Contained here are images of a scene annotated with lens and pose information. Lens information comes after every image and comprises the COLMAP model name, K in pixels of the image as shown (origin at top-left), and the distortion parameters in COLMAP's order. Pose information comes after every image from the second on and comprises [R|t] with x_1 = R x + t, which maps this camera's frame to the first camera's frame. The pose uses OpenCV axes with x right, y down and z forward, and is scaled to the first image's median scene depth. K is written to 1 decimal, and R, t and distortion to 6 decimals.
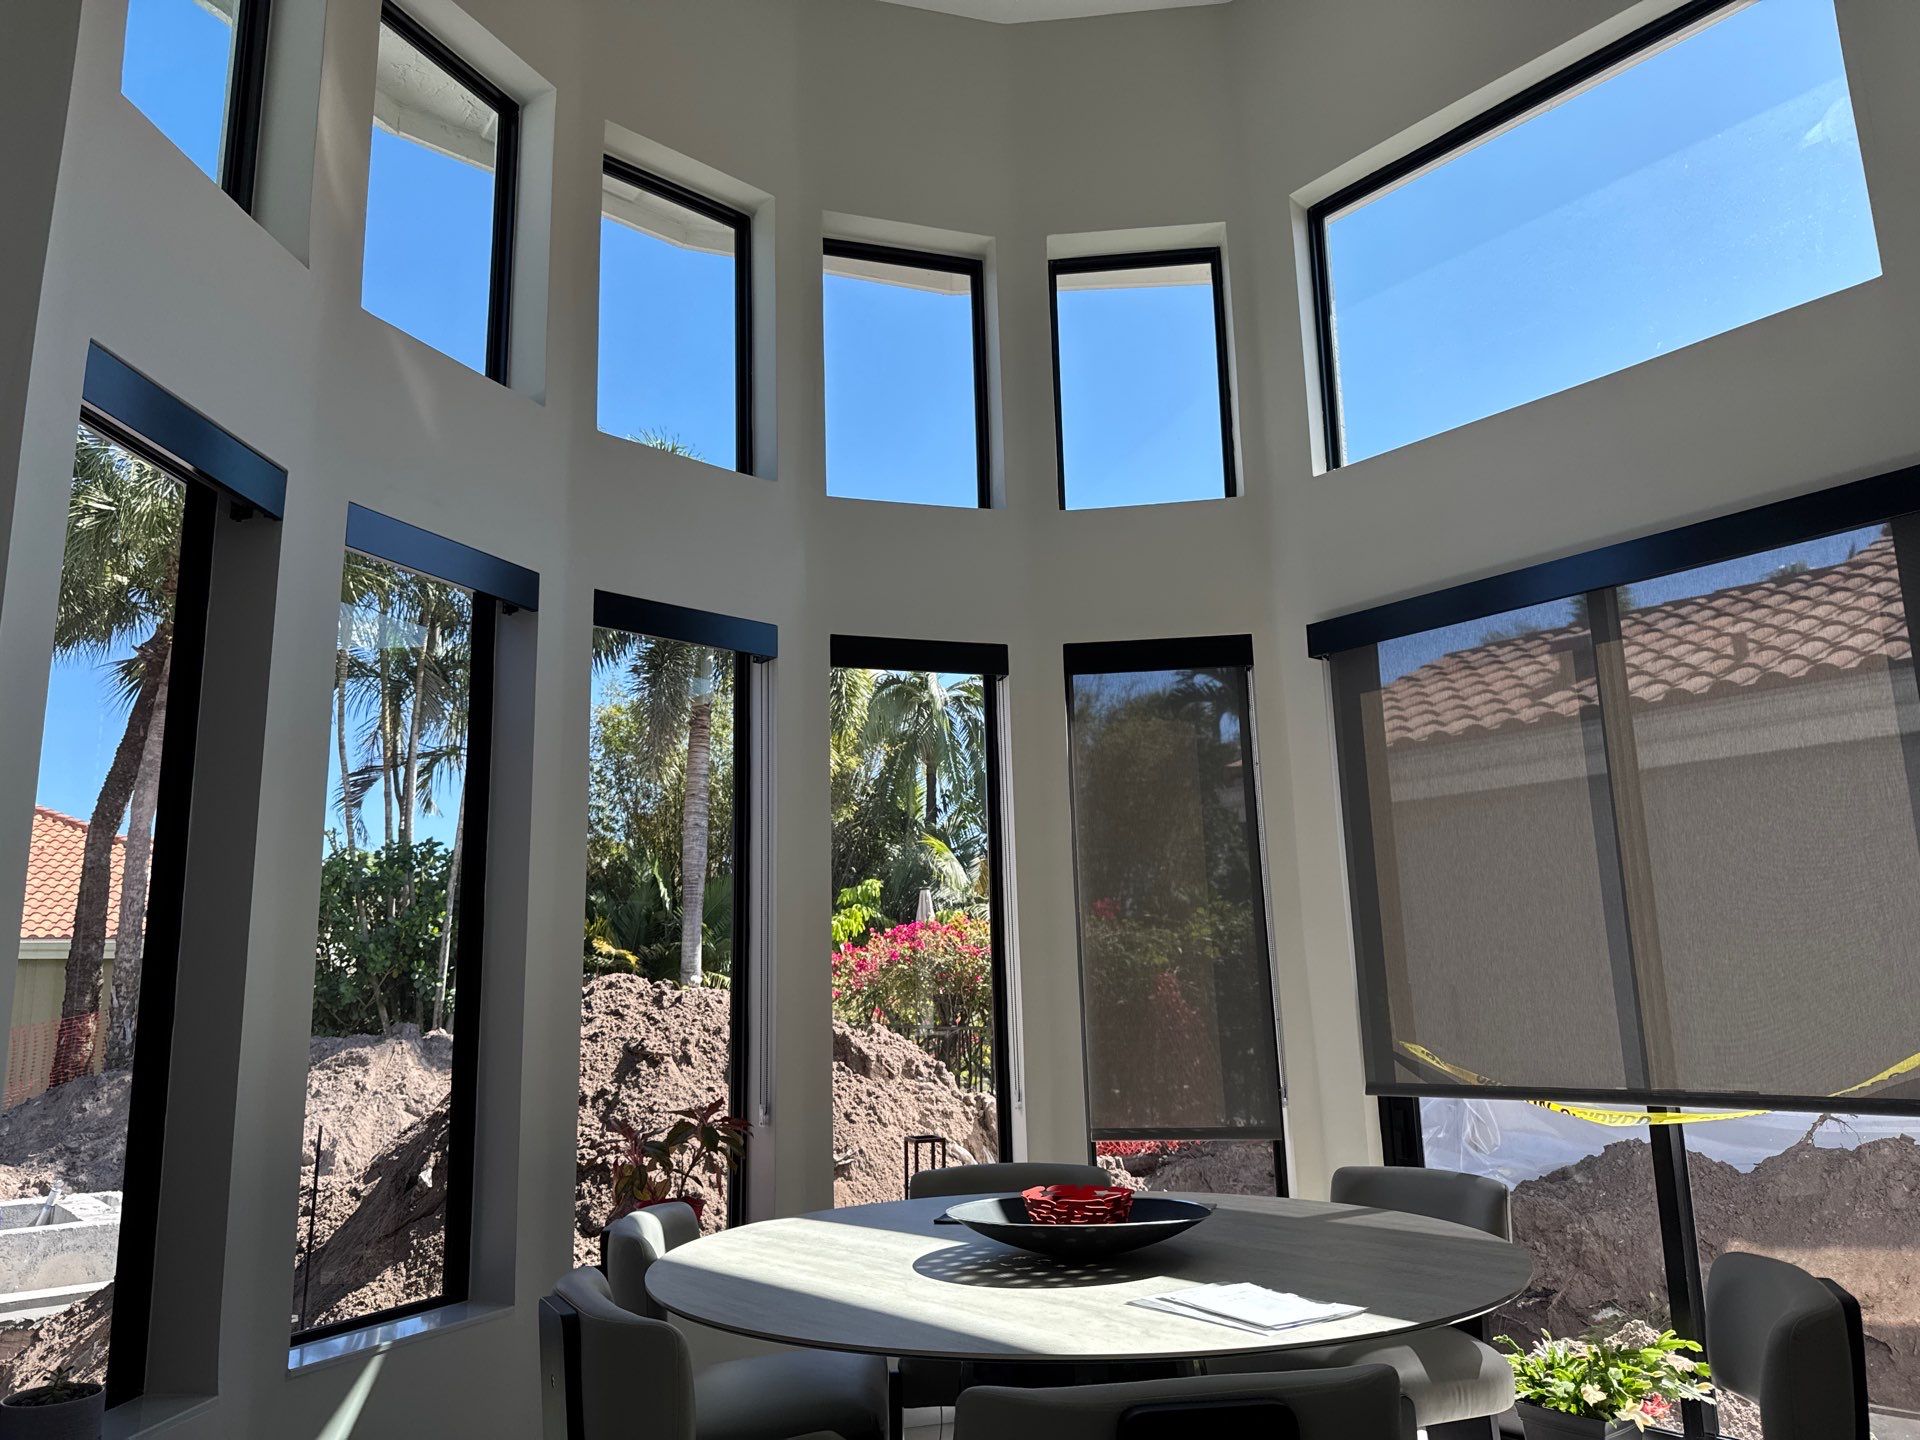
lens RADIAL K [[1346.0, 0, 951.8], [0, 1346.0, 721.2], [0, 0, 1]] dist [0.040327, -0.050362]
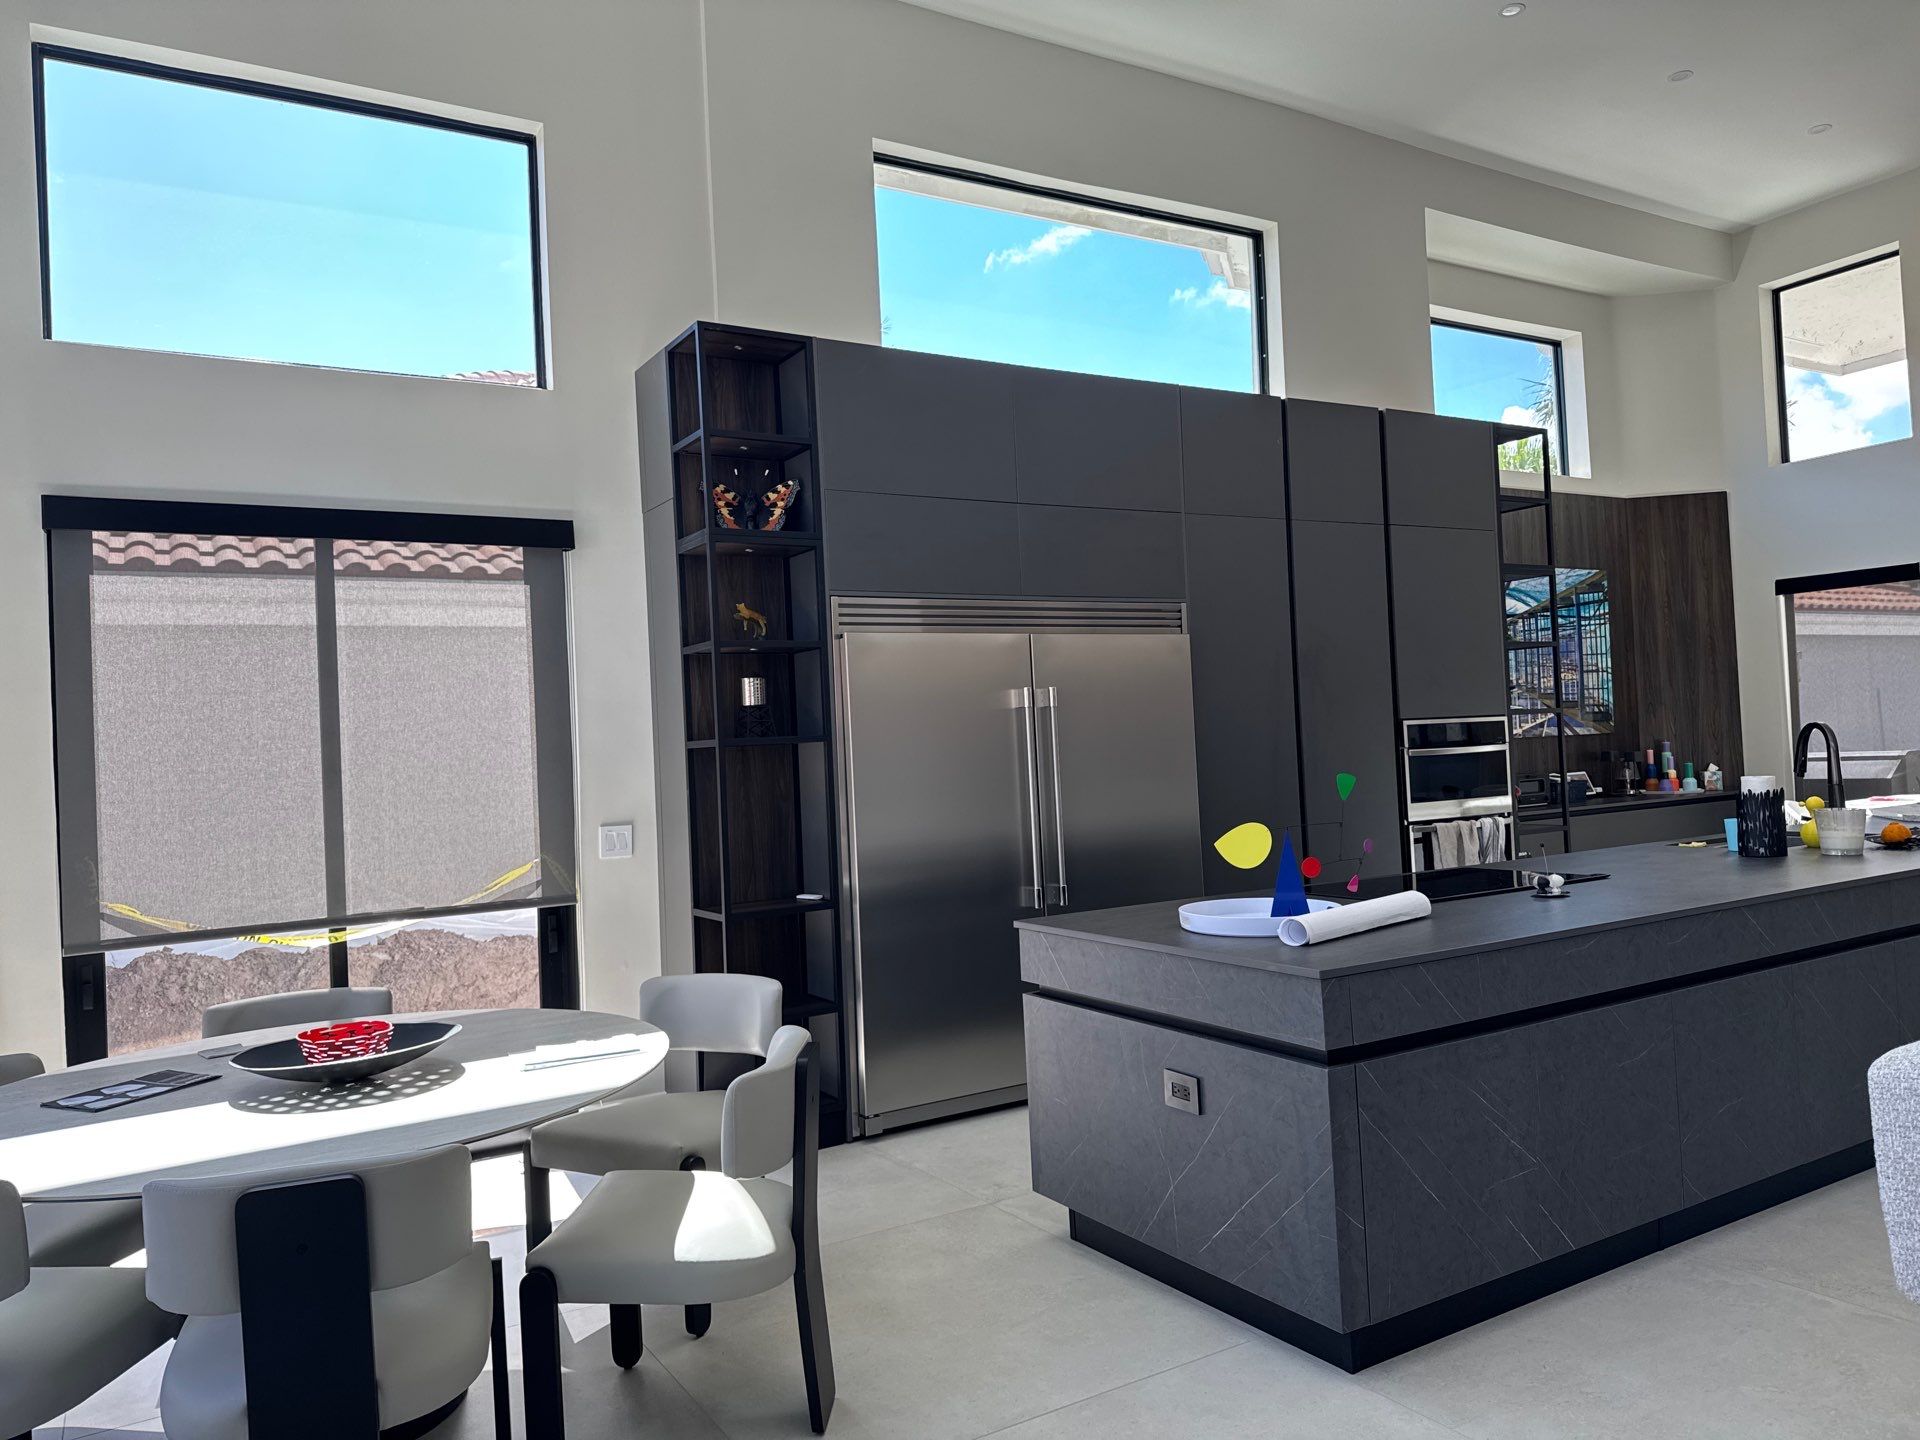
lens RADIAL K [[1346.0, 0, 962.6], [0, 1346.0, 711.3], [0, 0, 1]] dist [0.040327, -0.050362]
pose [[0.161068, 0.038544, 0.986190, -0.532891], [-0.157450, 0.987443, -0.012878, -0.008798], [-0.974303, -0.153201, 0.165114, 0.140595]]
